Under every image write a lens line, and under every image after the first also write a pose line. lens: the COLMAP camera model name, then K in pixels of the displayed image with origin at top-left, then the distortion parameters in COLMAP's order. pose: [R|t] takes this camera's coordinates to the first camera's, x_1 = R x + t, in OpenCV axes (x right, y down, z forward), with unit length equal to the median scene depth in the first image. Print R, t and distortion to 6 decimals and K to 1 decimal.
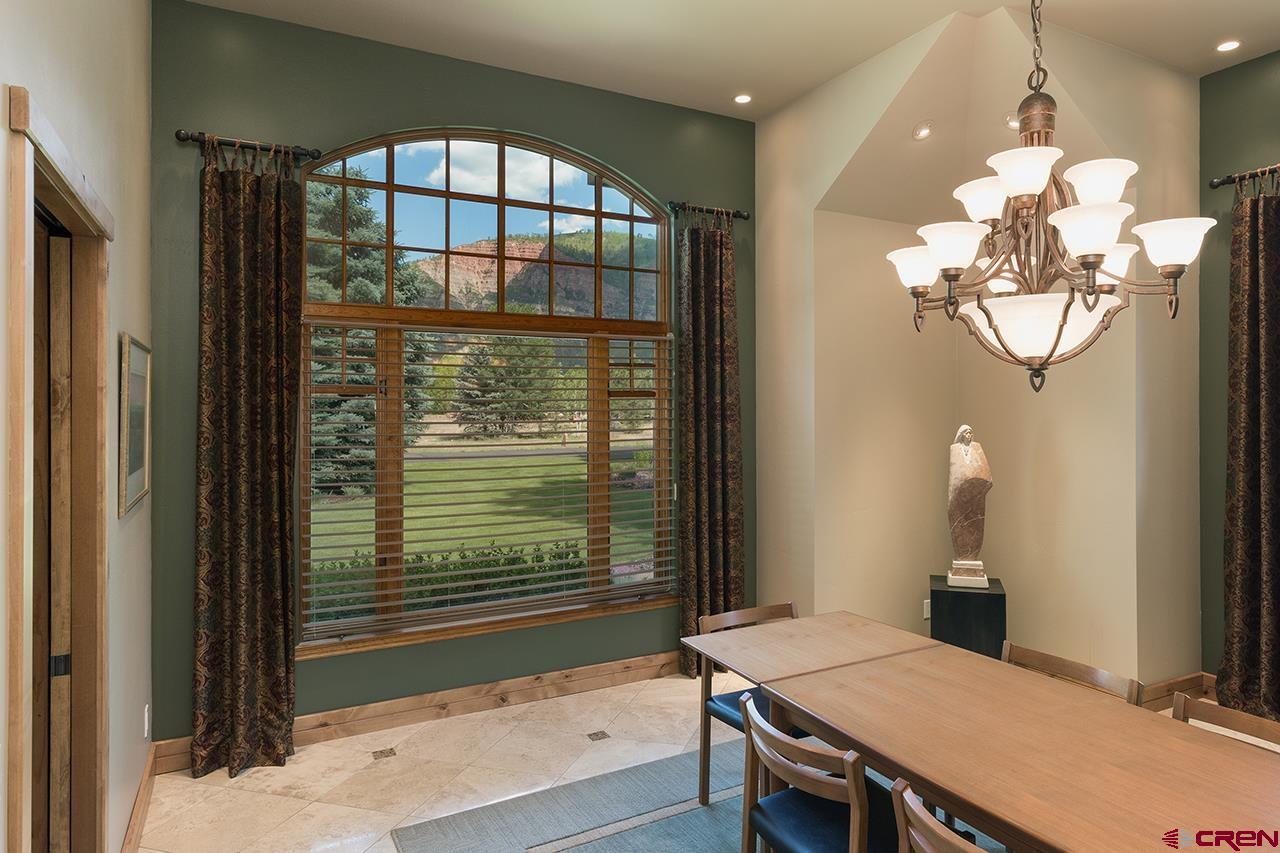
lens RADIAL K [[775.4, 0, 672.1], [0, 775.4, 404.8], [0, 0, 1]] dist [-0.003572, 0.006327]
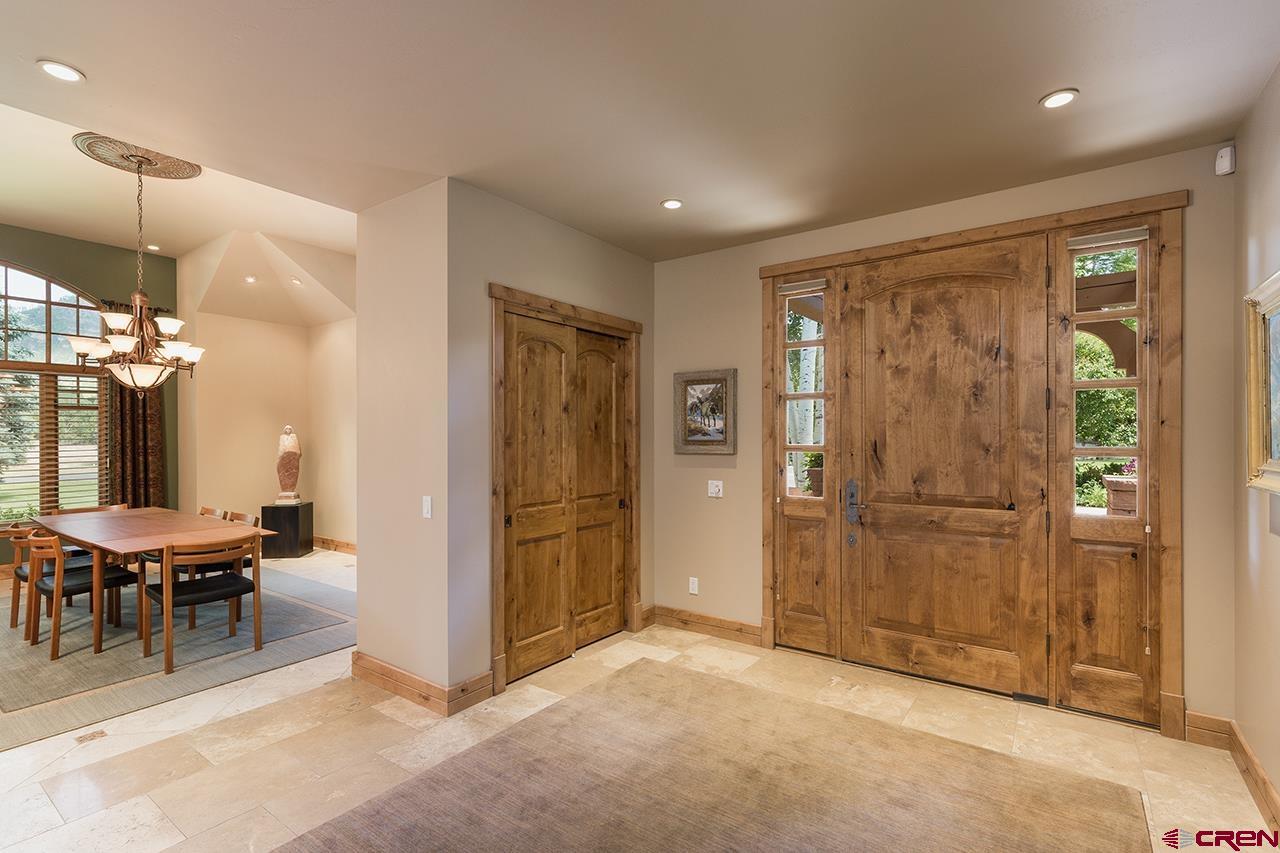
lens RADIAL K [[588.7, 0, 638.6], [0, 588.7, 439.7], [0, 0, 1]] dist [0.002705, -0.000811]
pose [[0.902940, -0.003992, 0.429748, 0.577008], [0.001548, 0.999981, 0.006036, 0.058139], [-0.429763, -0.004785, 0.902929, -0.826321]]
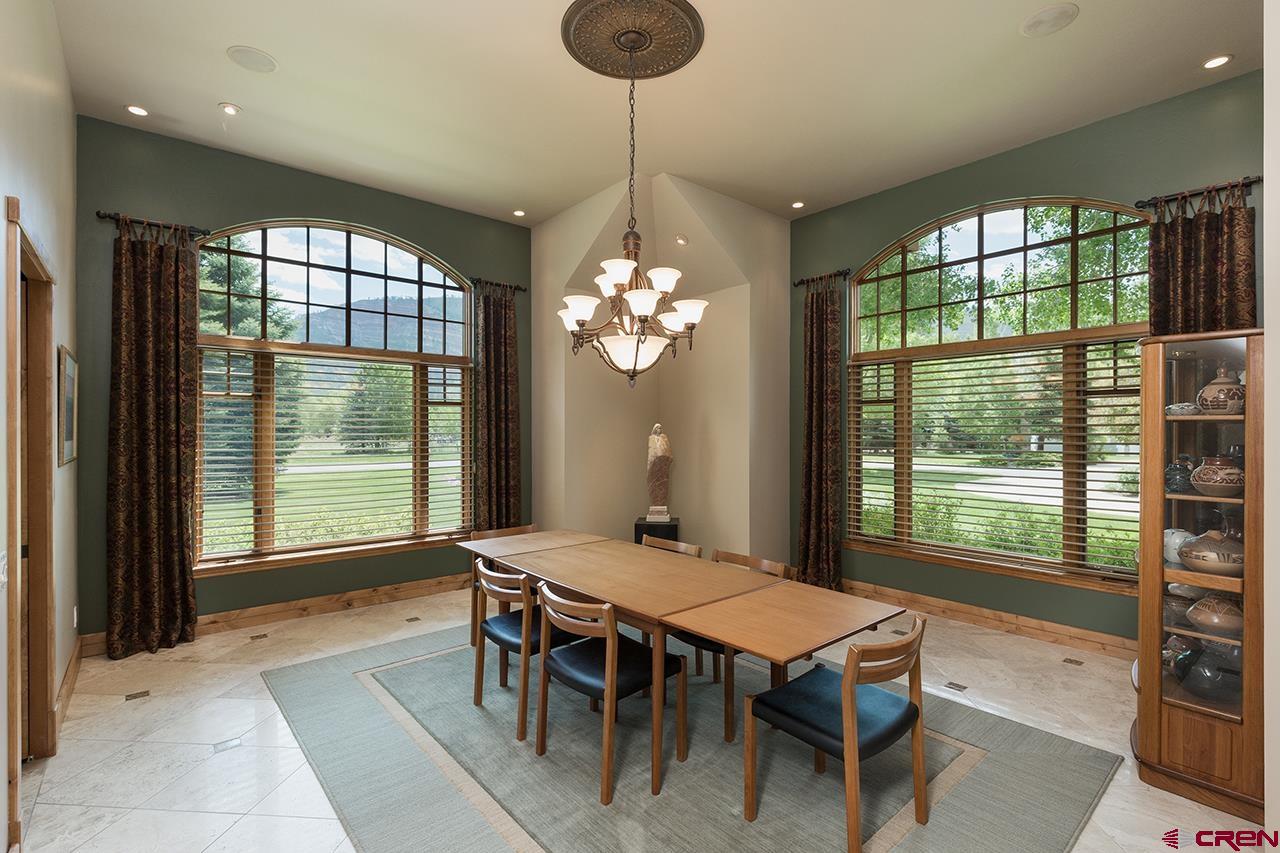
lens RADIAL K [[588.7, 0, 643.7], [0, 588.7, 433.2], [0, 0, 1]] dist [0.002705, -0.000811]
pose [[0.979084, -0.001000, 0.203455, 0.104445], [0.000404, 0.999996, 0.002972, 0.044974], [-0.203457, -0.002827, 0.979080, -0.221004]]
